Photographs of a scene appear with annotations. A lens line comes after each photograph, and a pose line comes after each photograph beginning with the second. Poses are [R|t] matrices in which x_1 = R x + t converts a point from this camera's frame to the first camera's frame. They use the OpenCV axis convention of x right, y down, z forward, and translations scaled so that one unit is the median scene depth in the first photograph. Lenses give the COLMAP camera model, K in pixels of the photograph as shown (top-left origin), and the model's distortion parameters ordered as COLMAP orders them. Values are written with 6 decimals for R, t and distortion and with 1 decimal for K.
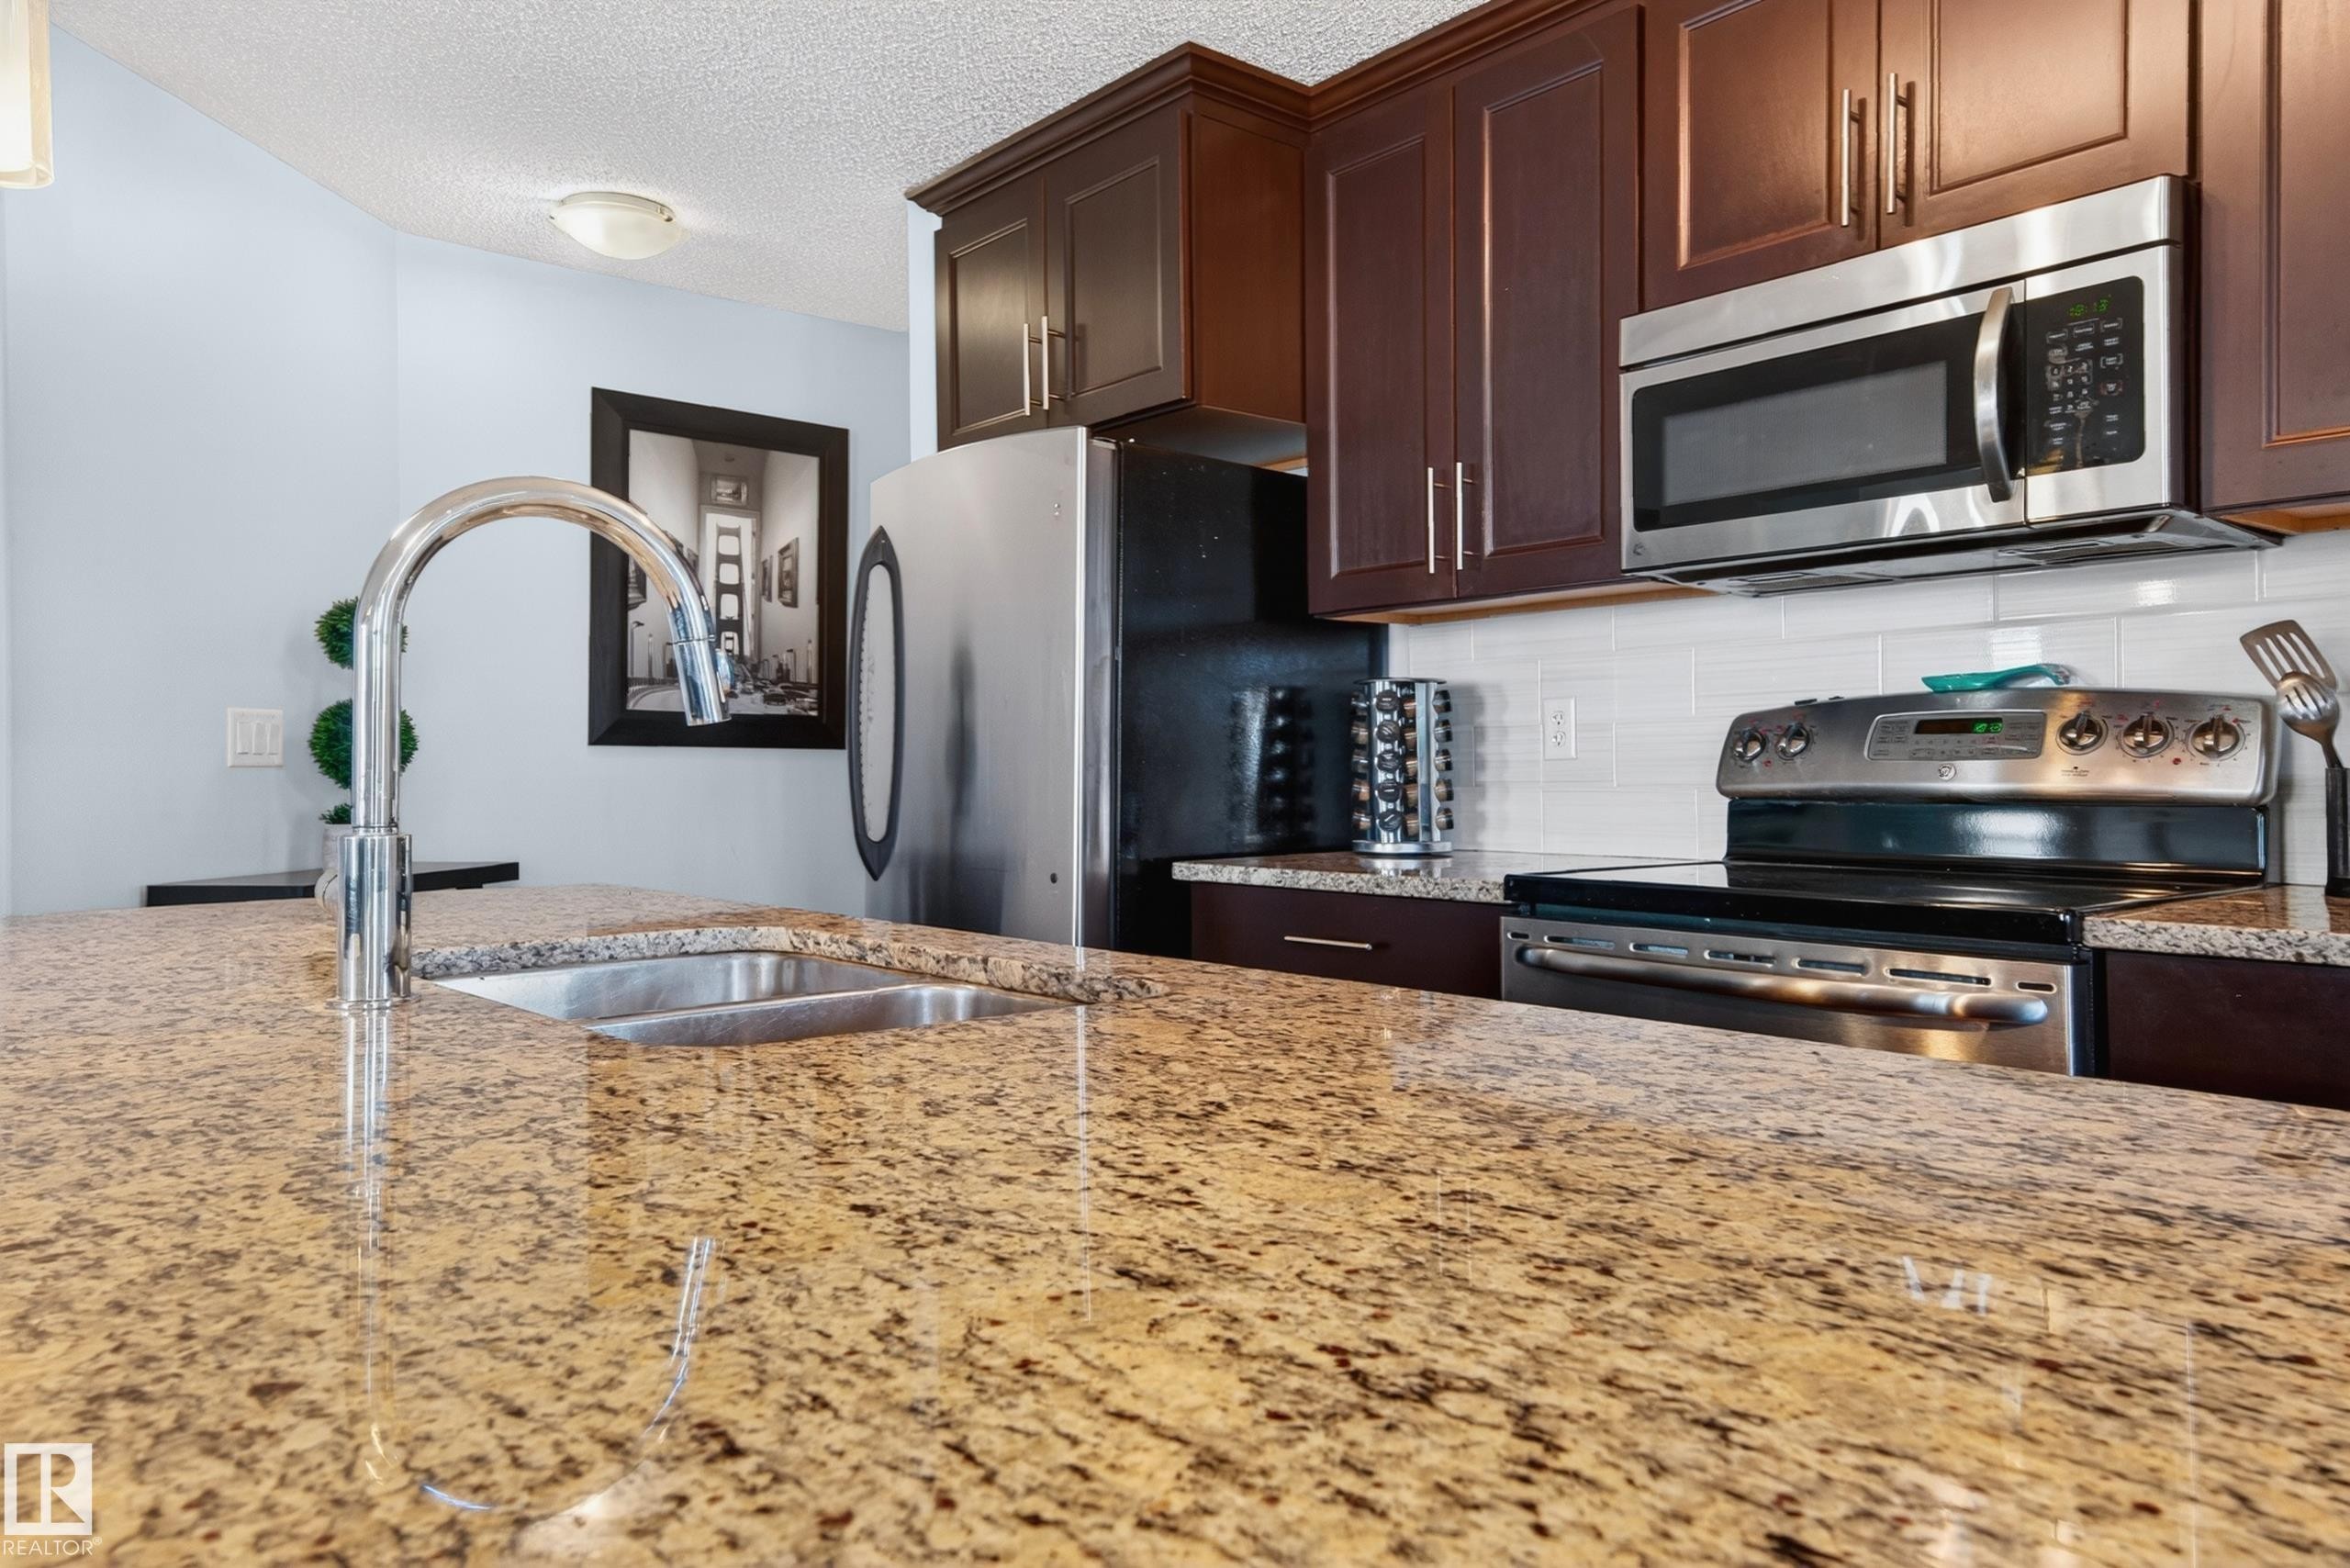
lens RADIAL K [[1599.5, 0, 1192.5], [0, 1599.5, 766.6], [0, 0, 1]] dist [0.062118, 0.006226]
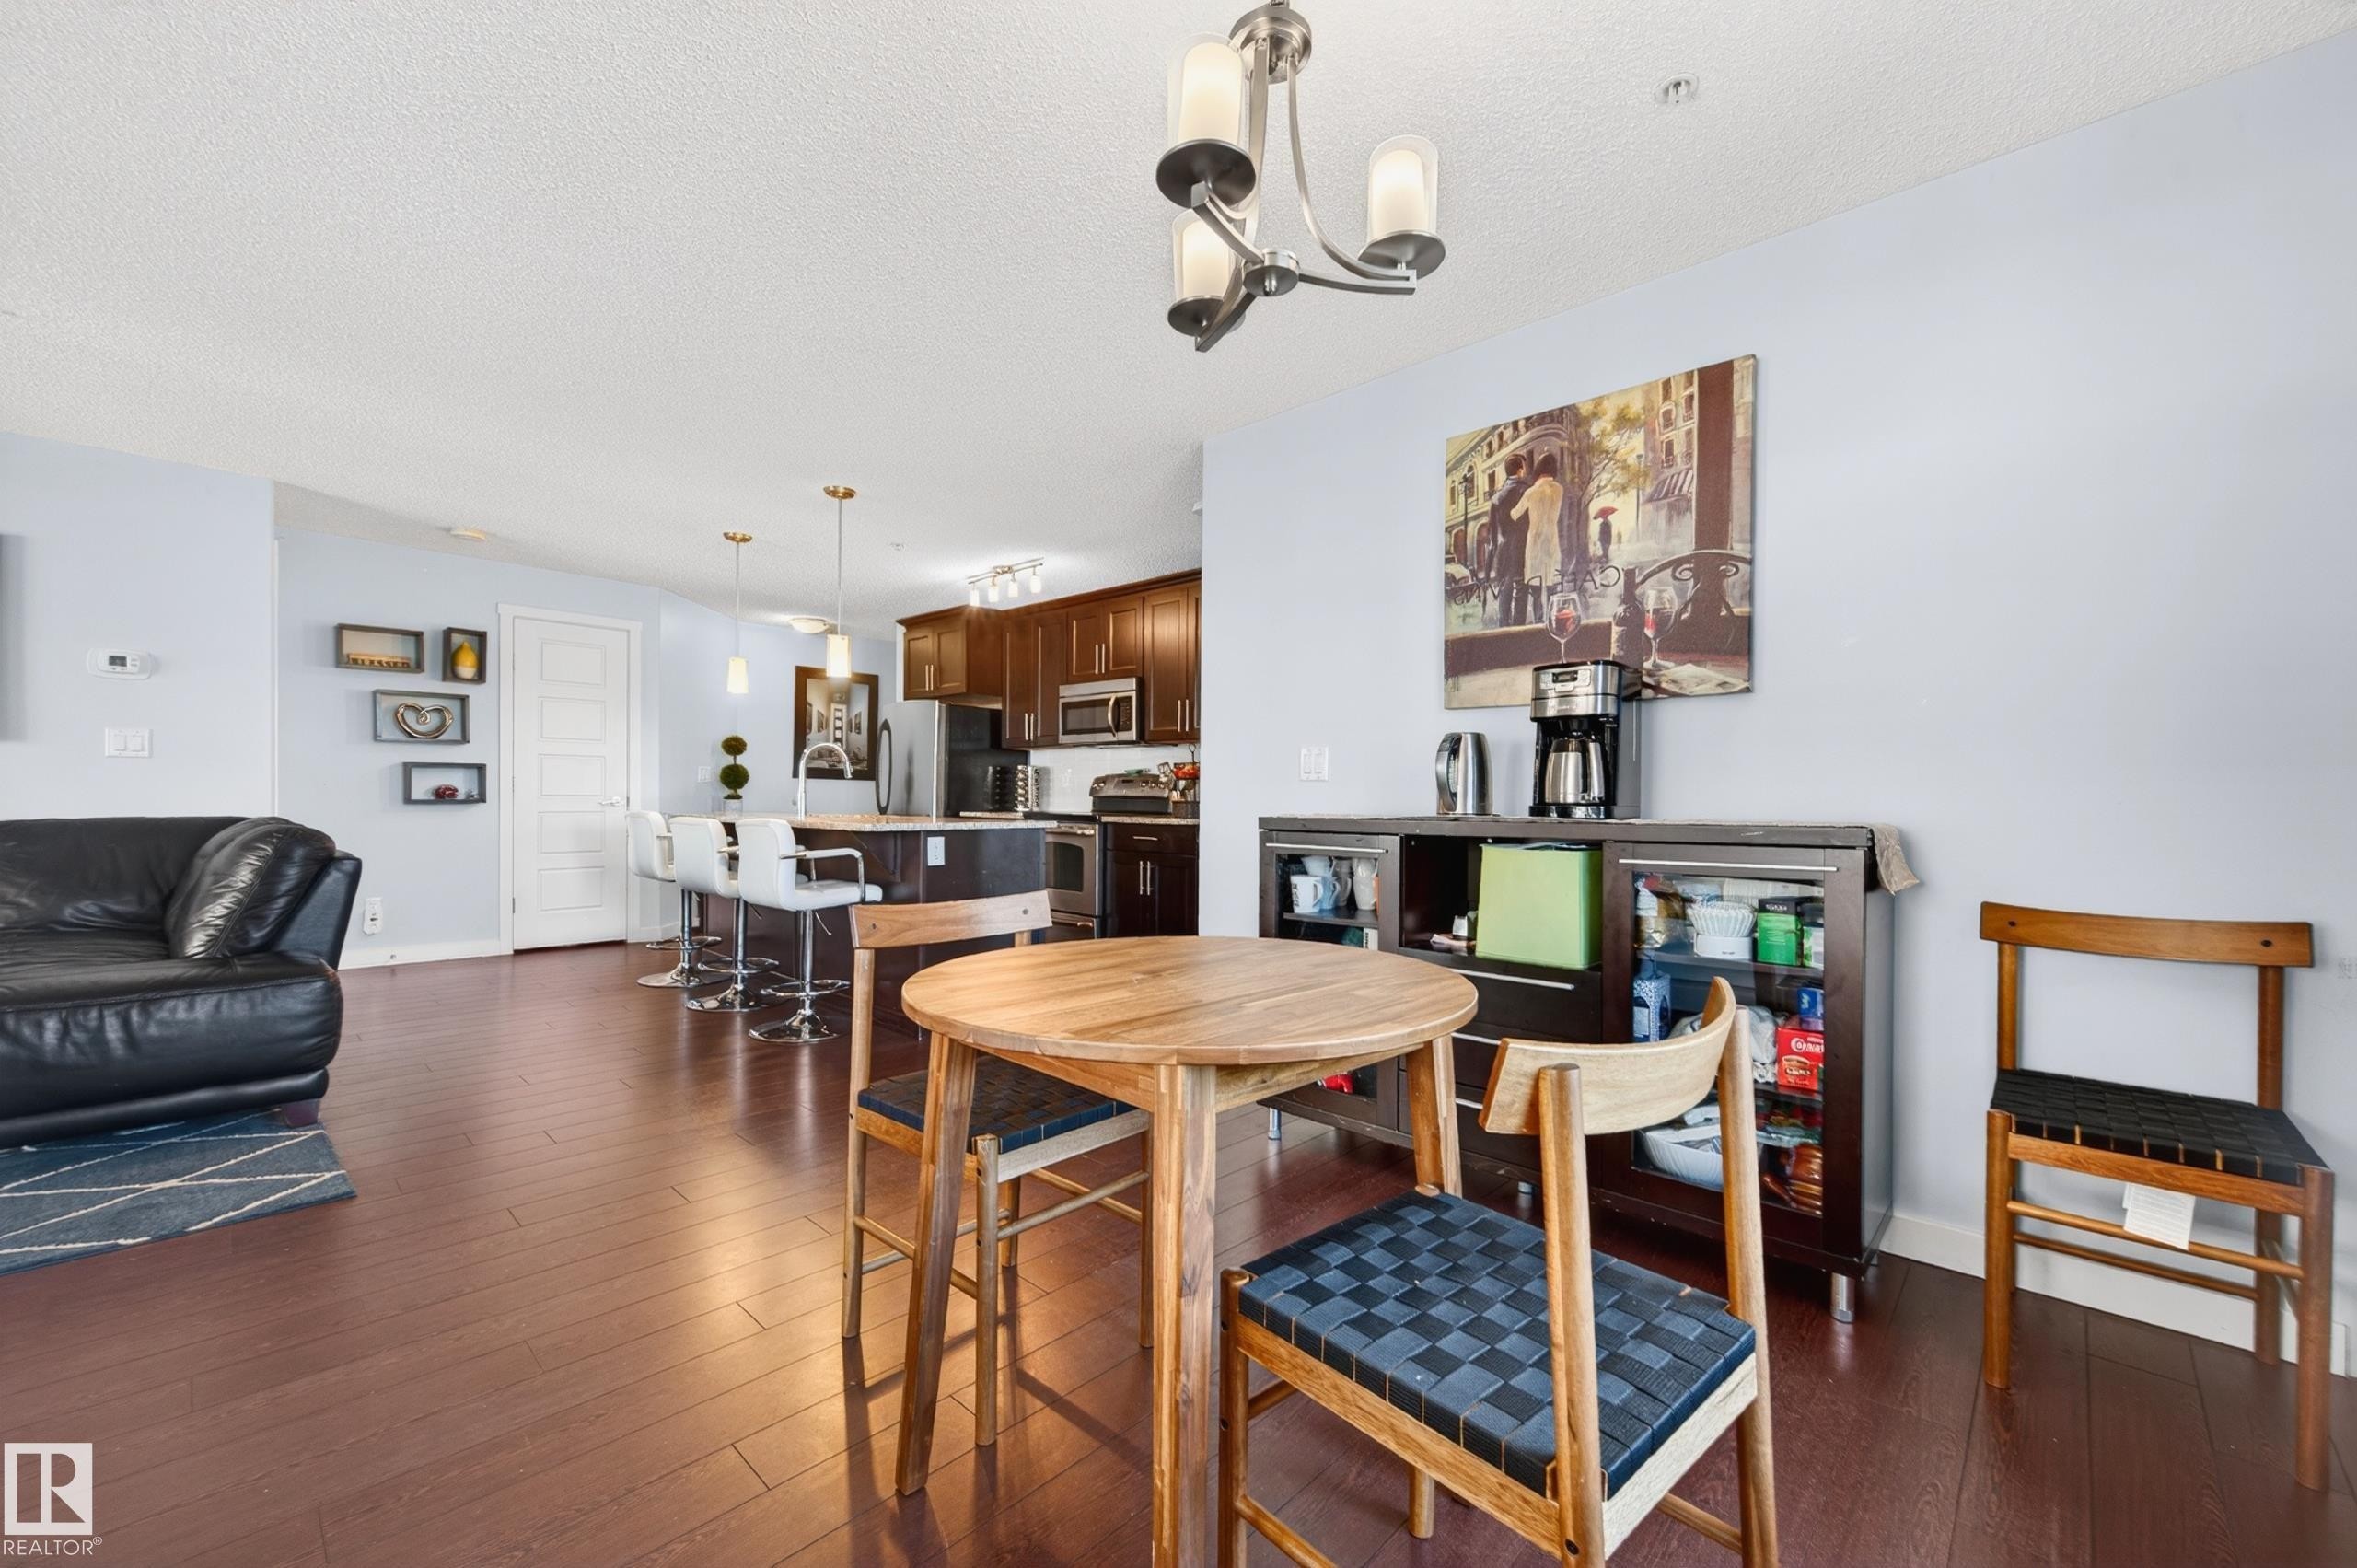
lens RADIAL K [[916.2, 0, 1194.7], [0, 916.2, 802.7], [0, 0, 1]] dist [0.004734, -0.002202]
pose [[0.993434, 0.018173, 0.112951, 0.285824], [-0.019260, 0.999778, 0.008544, 0.007092], [-0.112770, -0.010664, 0.993564, -1.207636]]
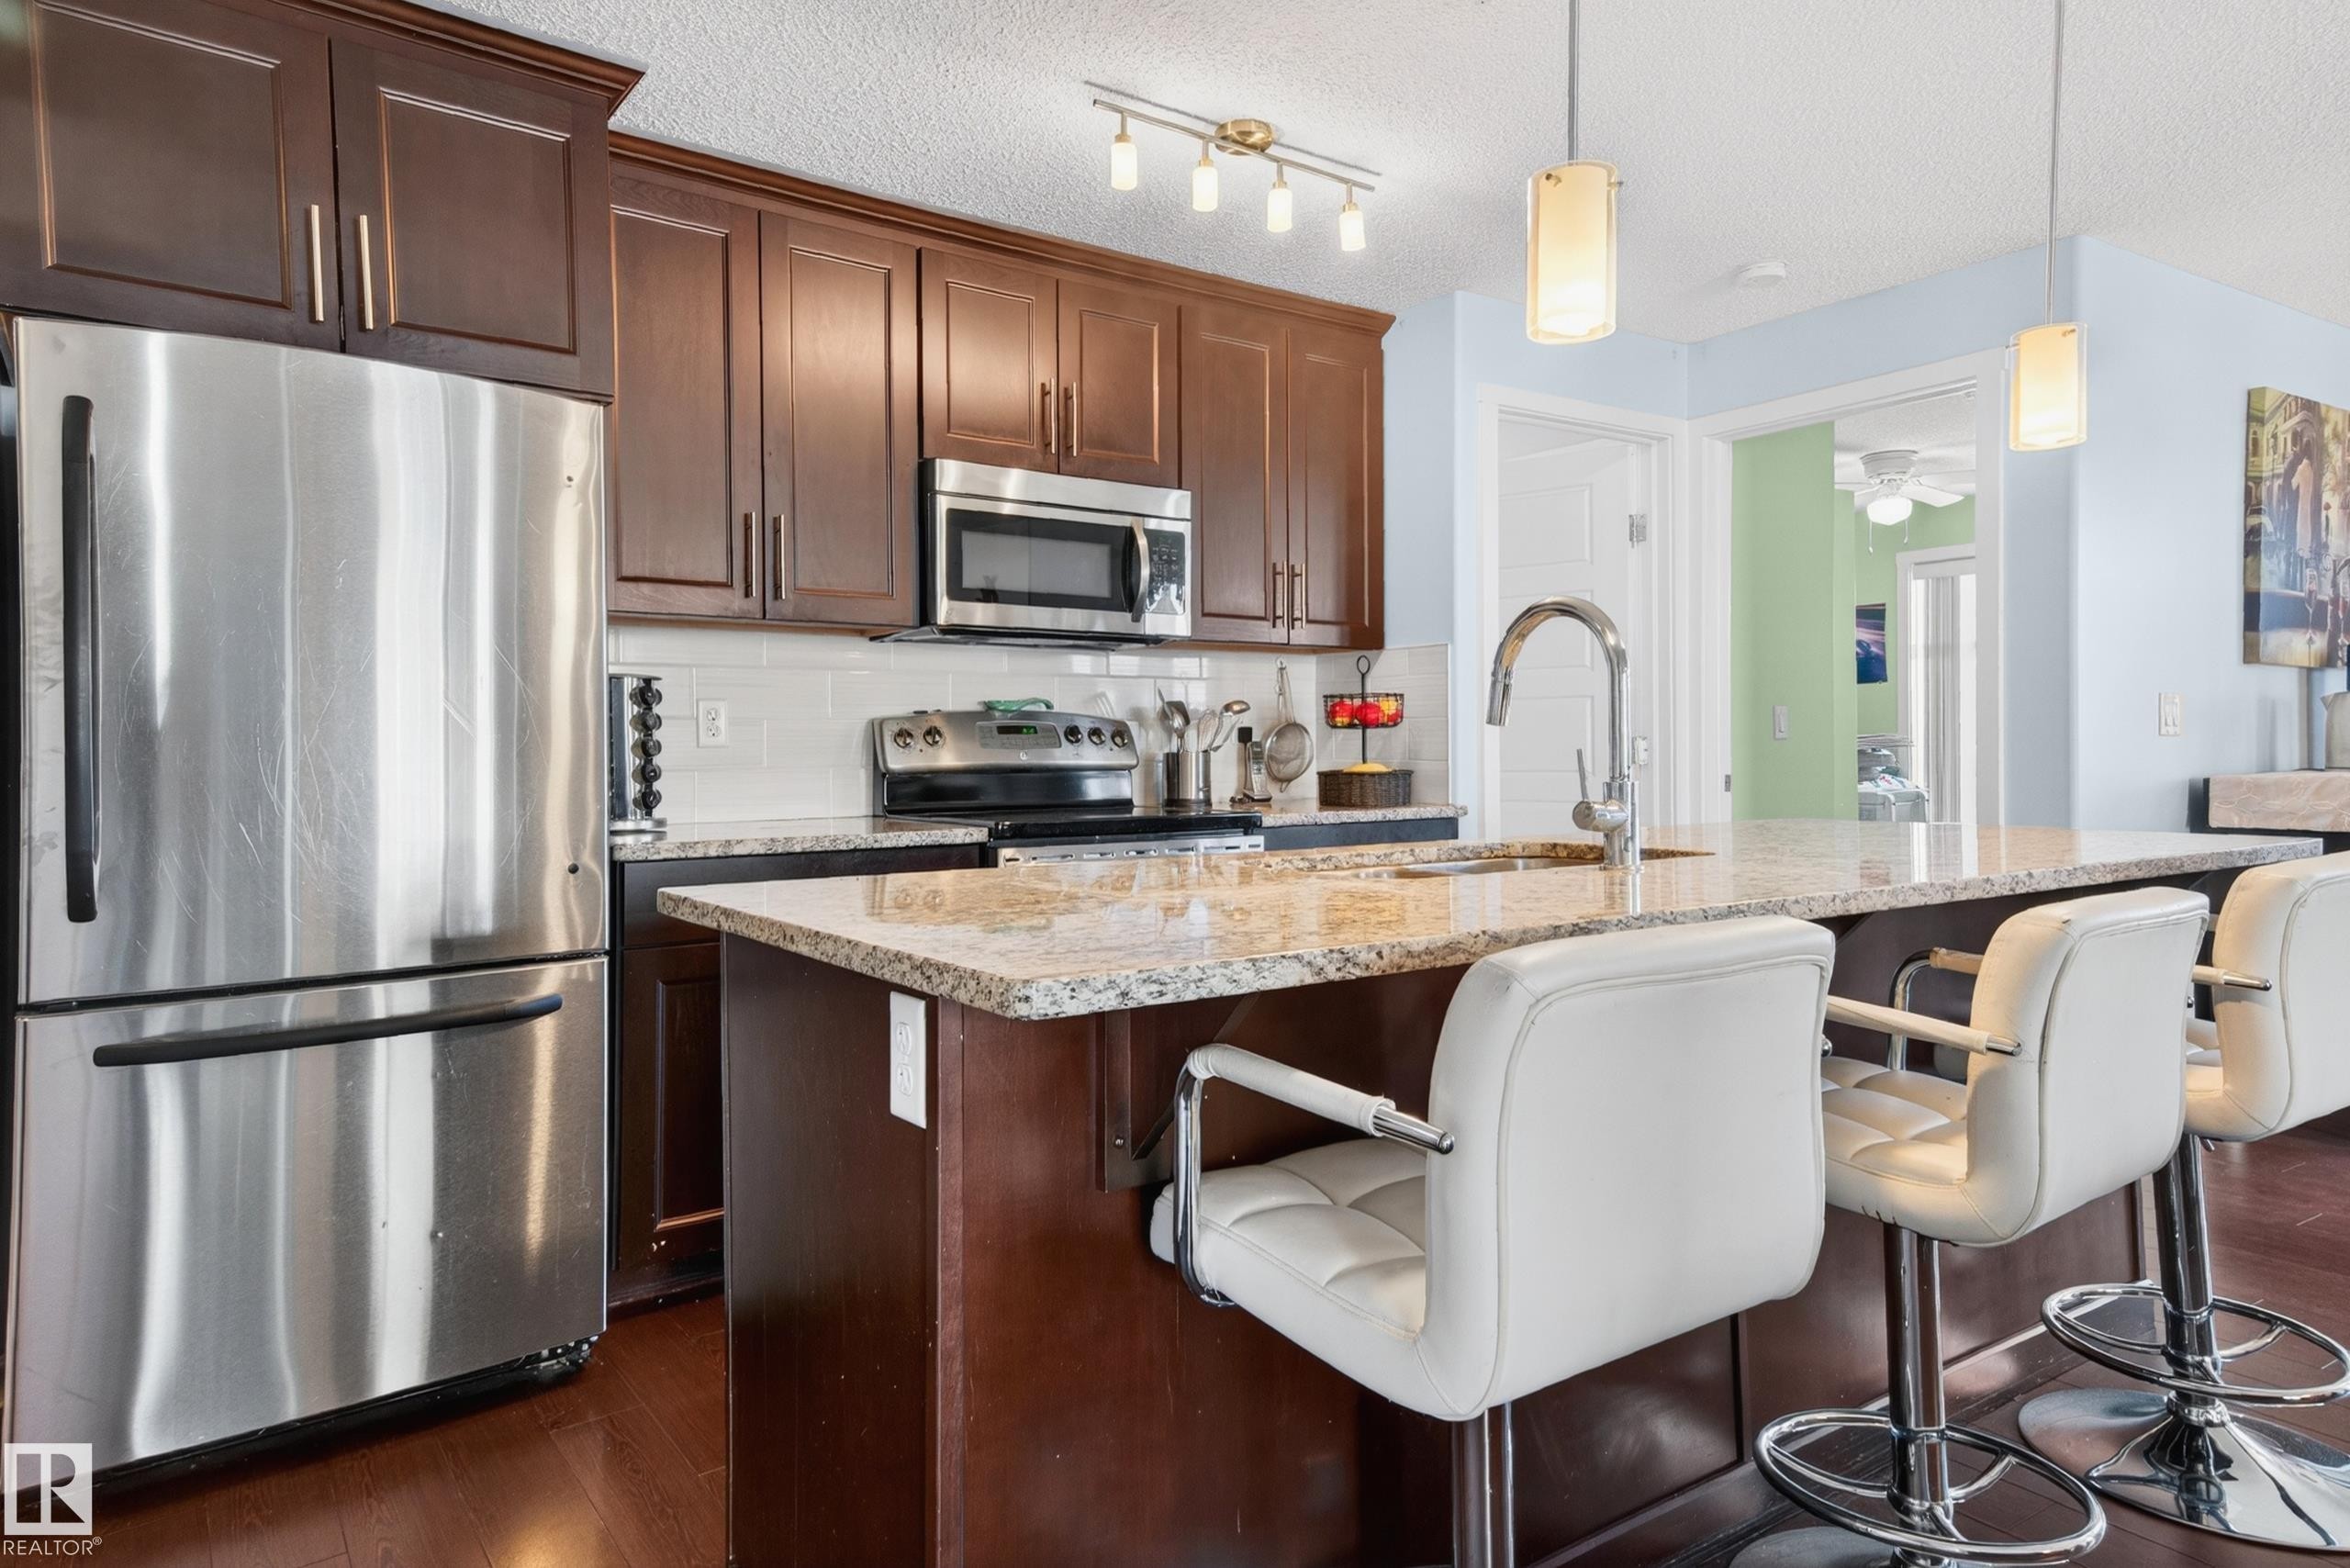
lens RADIAL K [[1402.0, 0, 1180.7], [0, 1402.0, 751.7], [0, 0, 1]] dist [0.085682, 0.009315]
pose [[0.078957, 0.002577, 0.996875, -0.844552], [0.006938, 0.999971, -0.003135, 0.004276], [-0.996854, 0.007164, 0.078937, 0.539260]]
